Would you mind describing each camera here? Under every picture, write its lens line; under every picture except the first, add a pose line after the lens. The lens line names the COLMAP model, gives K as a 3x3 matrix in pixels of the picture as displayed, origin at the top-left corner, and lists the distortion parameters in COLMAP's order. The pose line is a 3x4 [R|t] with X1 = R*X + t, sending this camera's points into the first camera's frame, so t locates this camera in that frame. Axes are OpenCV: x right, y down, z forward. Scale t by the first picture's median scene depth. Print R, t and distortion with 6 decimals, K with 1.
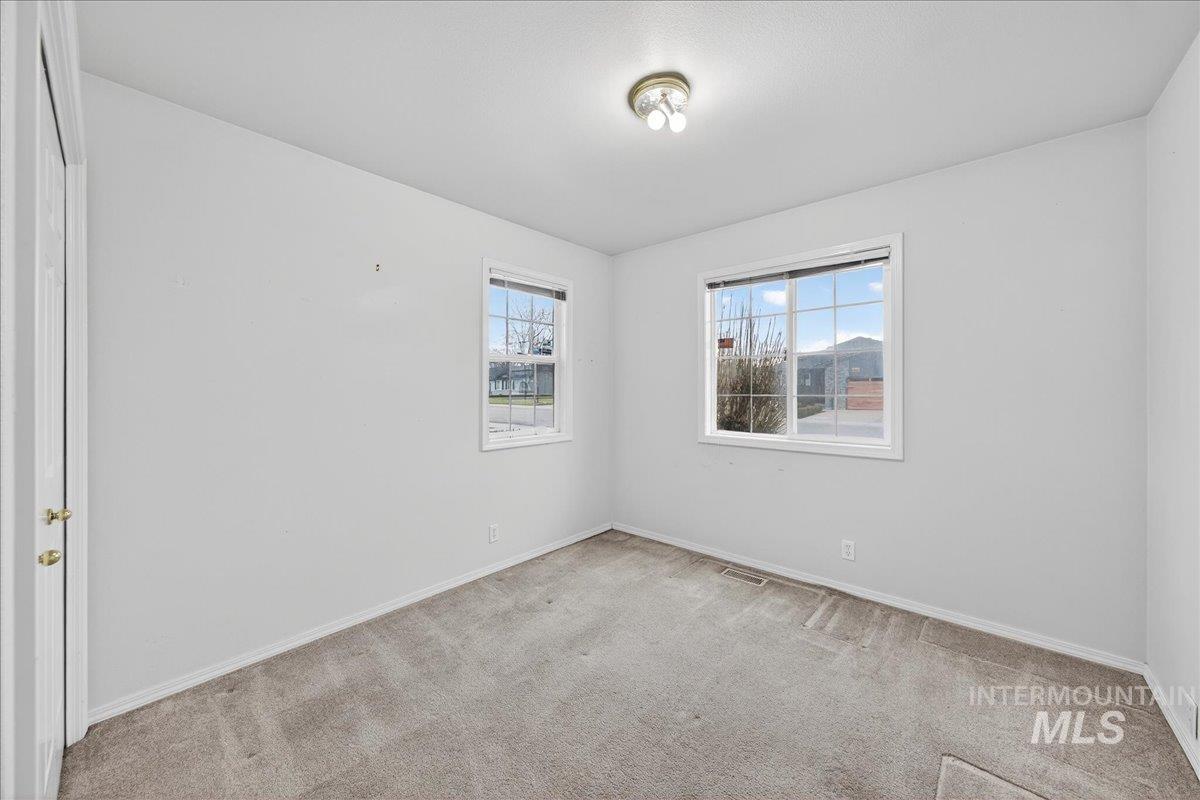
lens RADIAL K [[442.4, 0, 594.0], [0, 442.4, 395.1], [0, 0, 1]] dist [-0.000484, -0.000059]
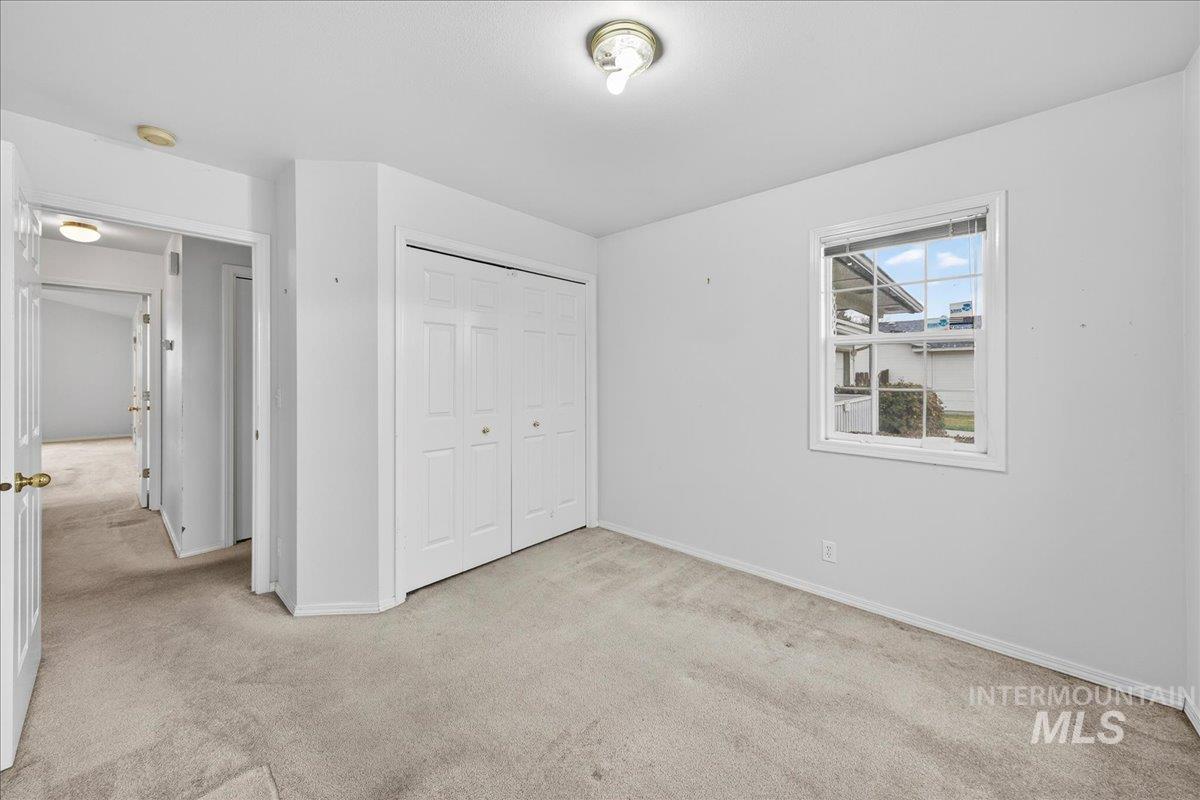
lens RADIAL K [[435.4, 0, 598.0], [0, 435.4, 377.6], [0, 0, 1]] dist [-0.000919, -0.000103]
pose [[-0.009147, 0.010998, -0.999898, 1.016237], [-0.018223, 0.999772, 0.011163, -0.027899], [0.999792, 0.018323, -0.008945, 0.964464]]
